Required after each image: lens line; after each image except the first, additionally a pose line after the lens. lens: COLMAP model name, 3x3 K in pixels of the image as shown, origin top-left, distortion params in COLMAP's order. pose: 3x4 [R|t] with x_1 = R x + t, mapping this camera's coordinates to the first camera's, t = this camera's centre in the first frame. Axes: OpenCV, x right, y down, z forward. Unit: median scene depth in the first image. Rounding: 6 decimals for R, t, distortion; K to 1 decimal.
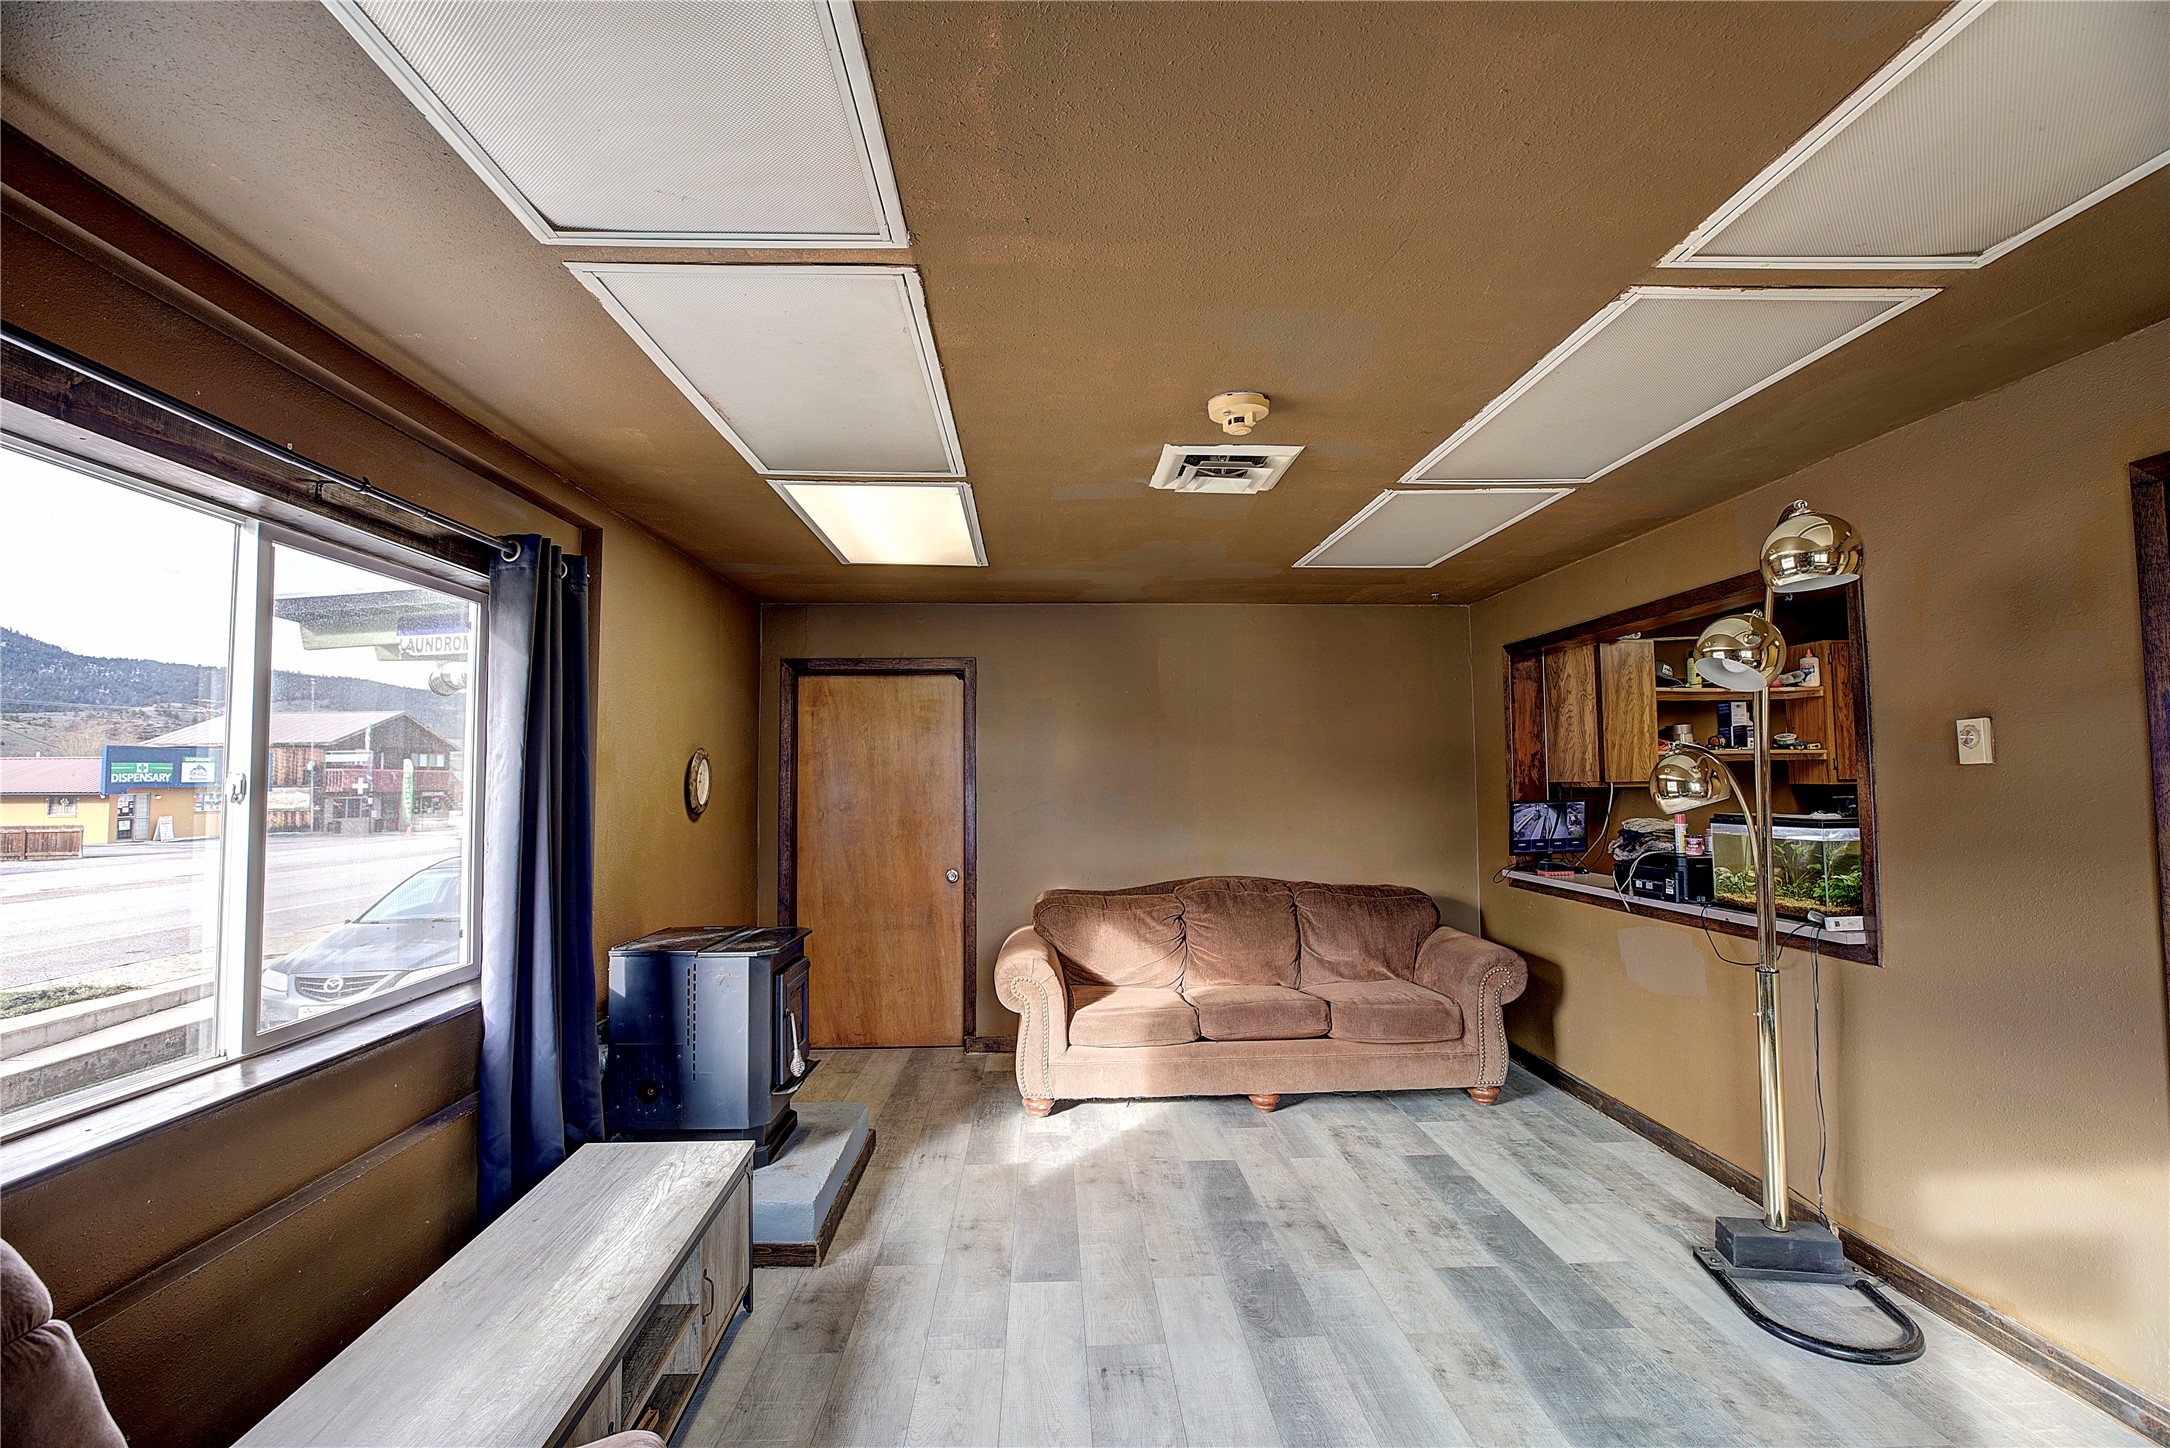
lens RADIAL K [[984.5, 0, 1078.3], [0, 984.5, 722.4], [0, 0, 1]] dist [-0.043607, 0.013092]
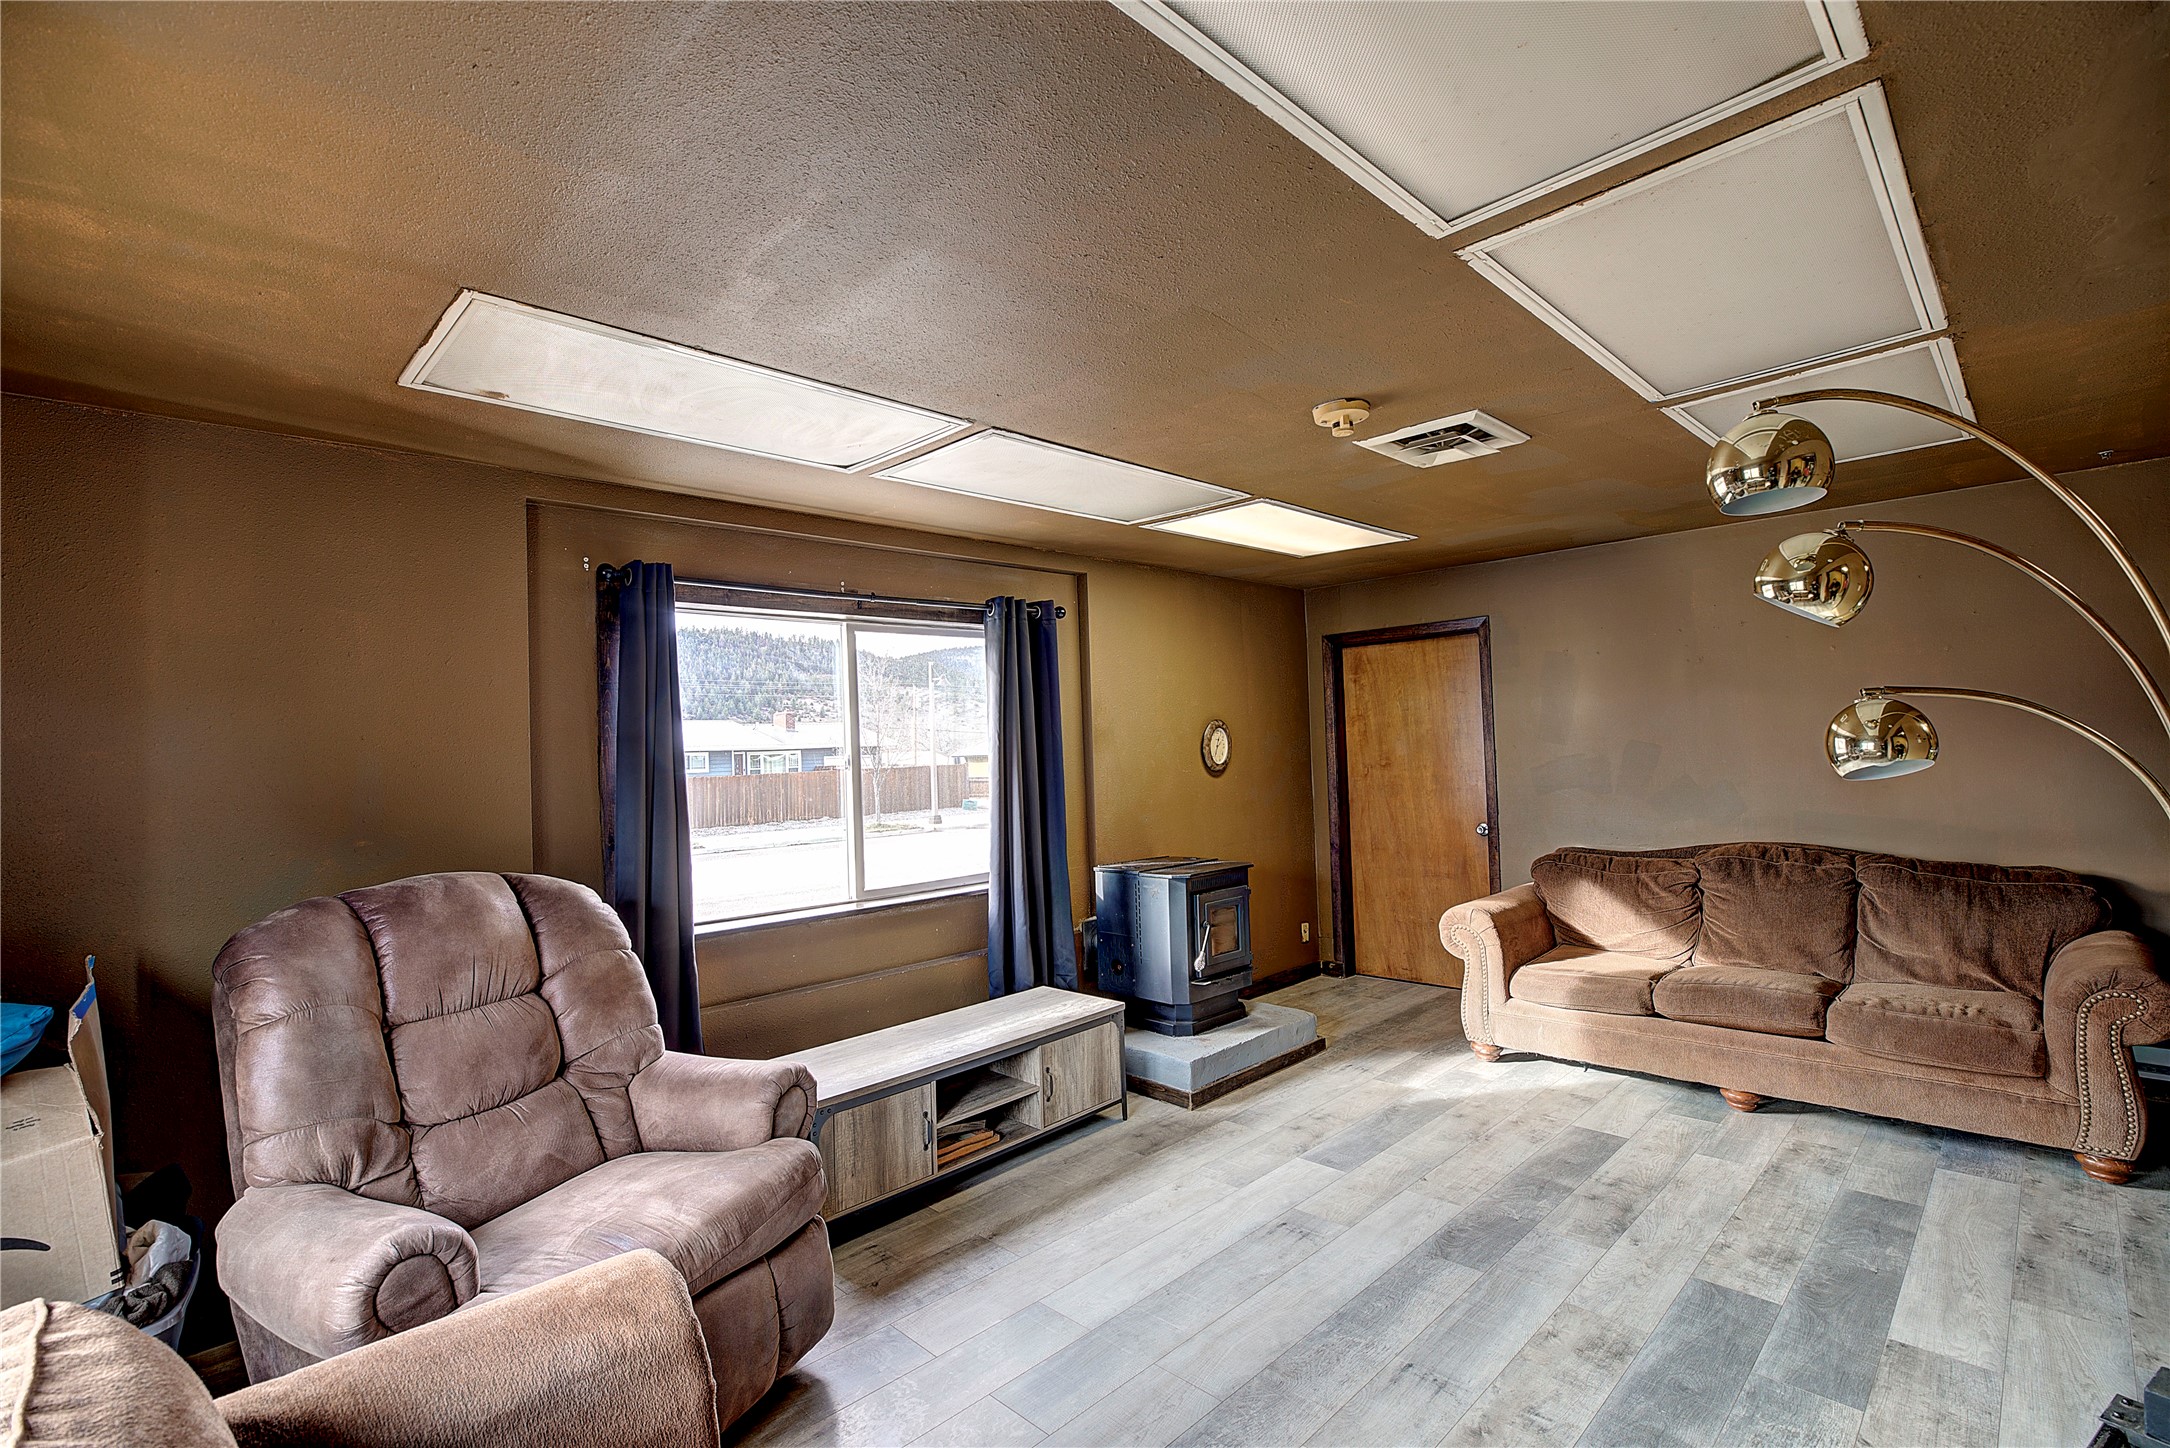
lens RADIAL K [[984.5, 0, 1077.9], [0, 984.5, 722.6], [0, 0, 1]] dist [-0.043607, 0.013092]
pose [[0.672657, -0.035275, -0.739114, 0.449943], [0.073114, 0.997144, 0.018950, -0.007666], [0.736334, -0.066786, 0.673314, 0.005831]]
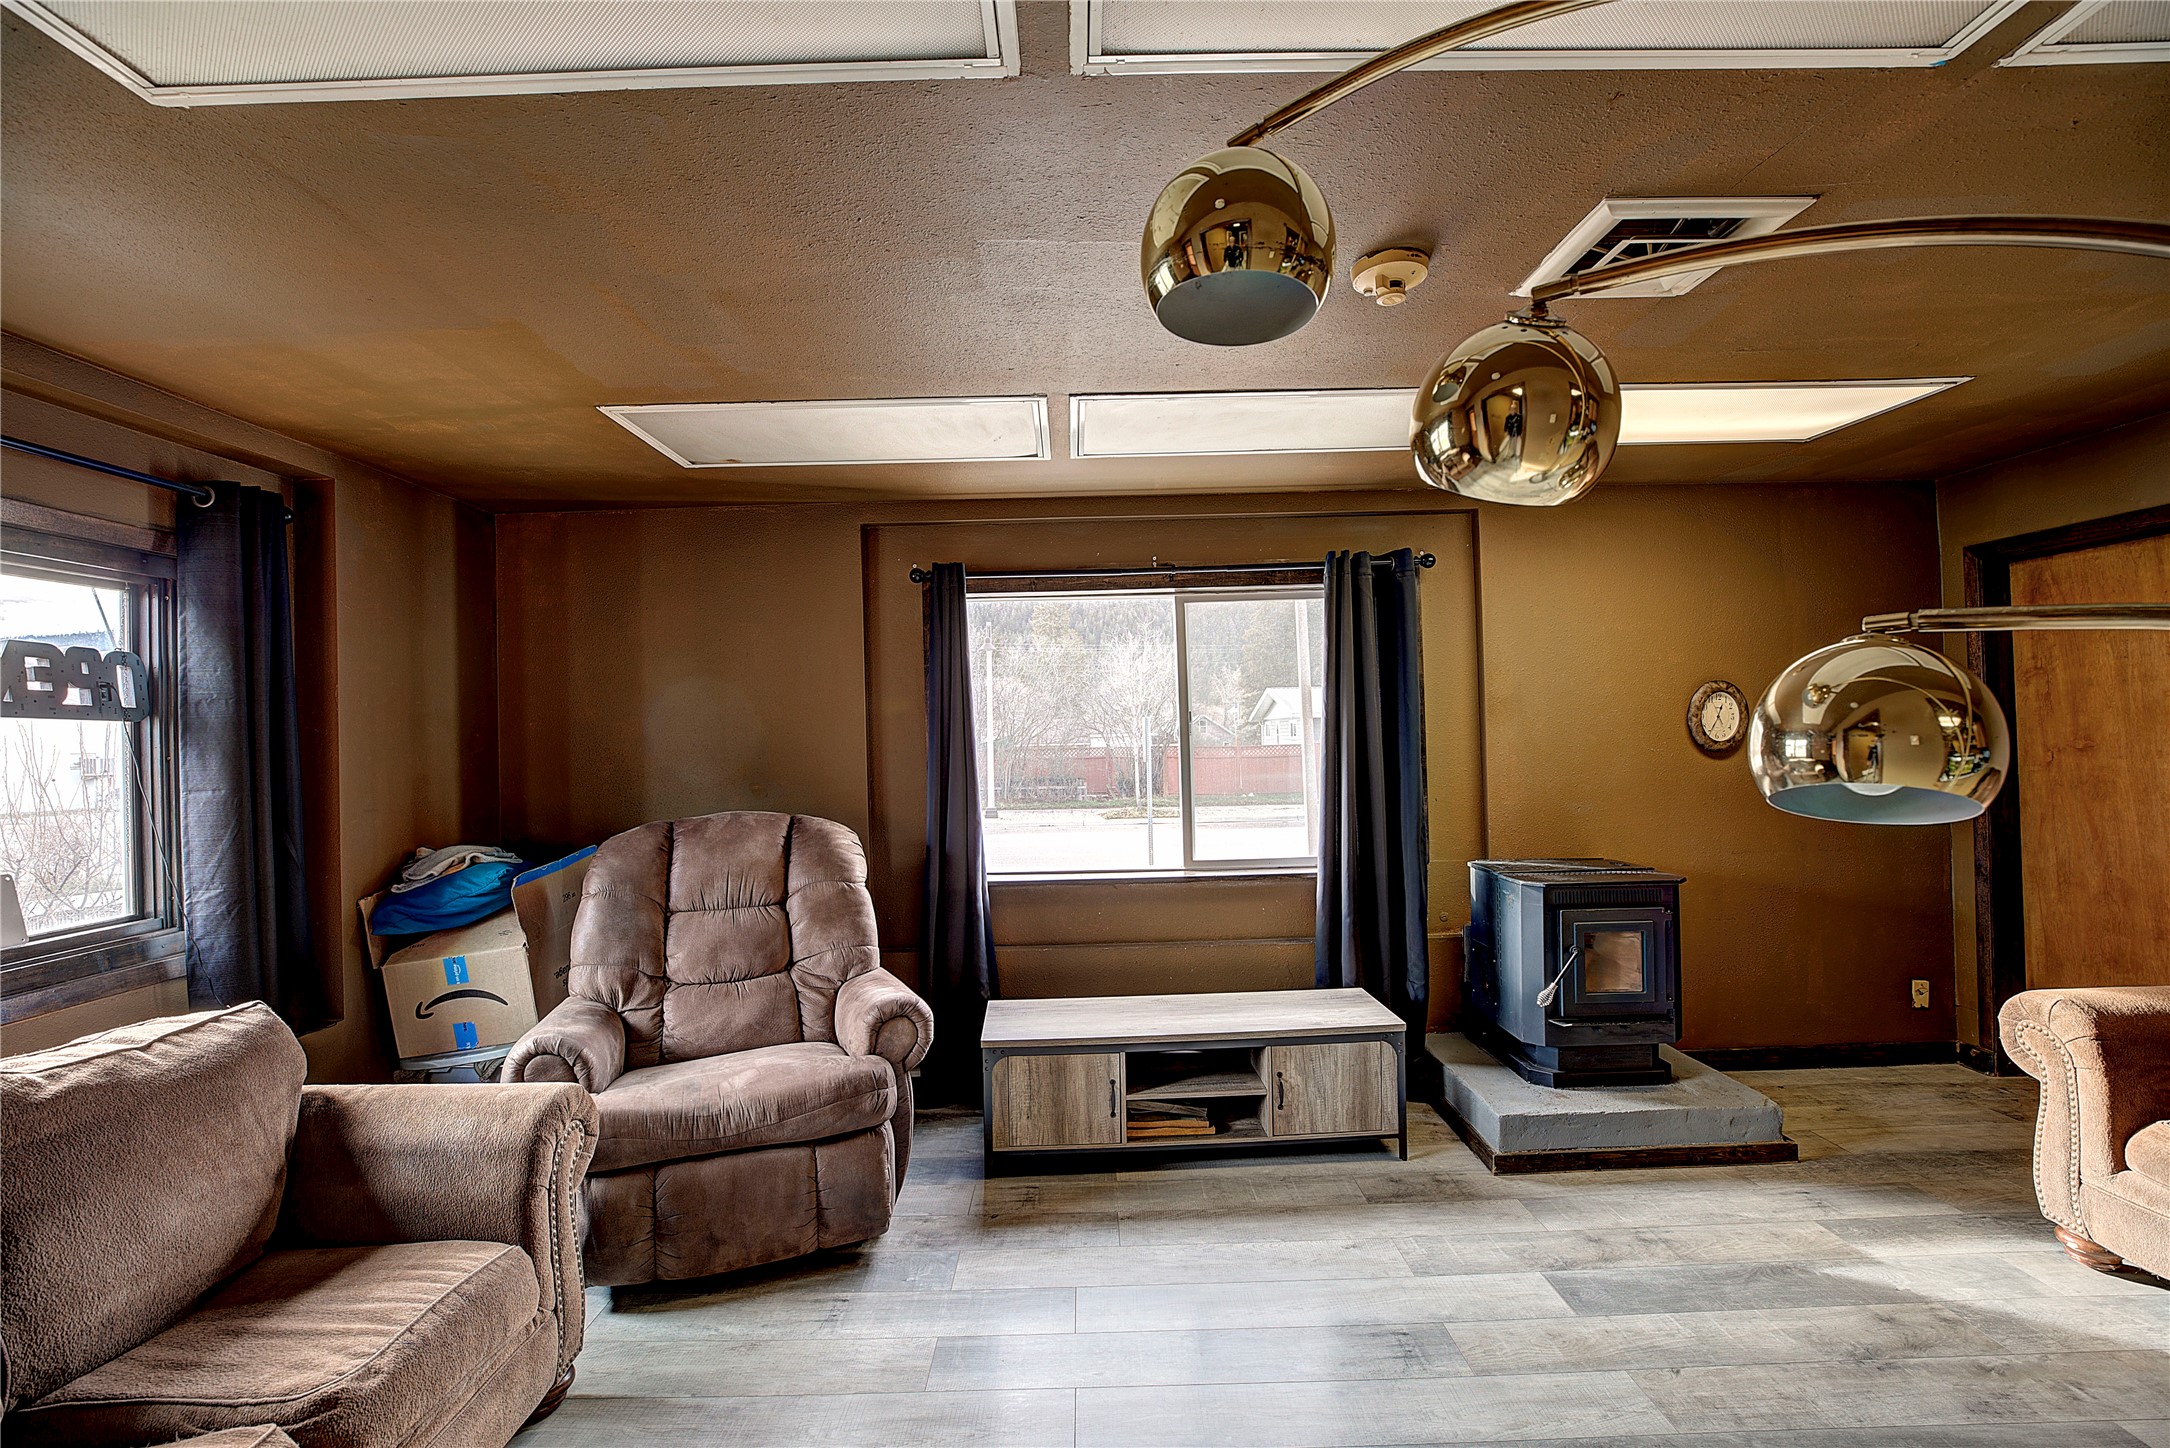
lens RADIAL K [[984.5, 0, 1079.6], [0, 984.5, 723.2], [0, 0, 1]] dist [-0.043607, 0.013092]
pose [[-0.032139, -0.002737, -0.999480, 0.572167], [0.083848, 0.996464, -0.005425, 0.020971], [0.995960, -0.083978, -0.031796, 0.430712]]
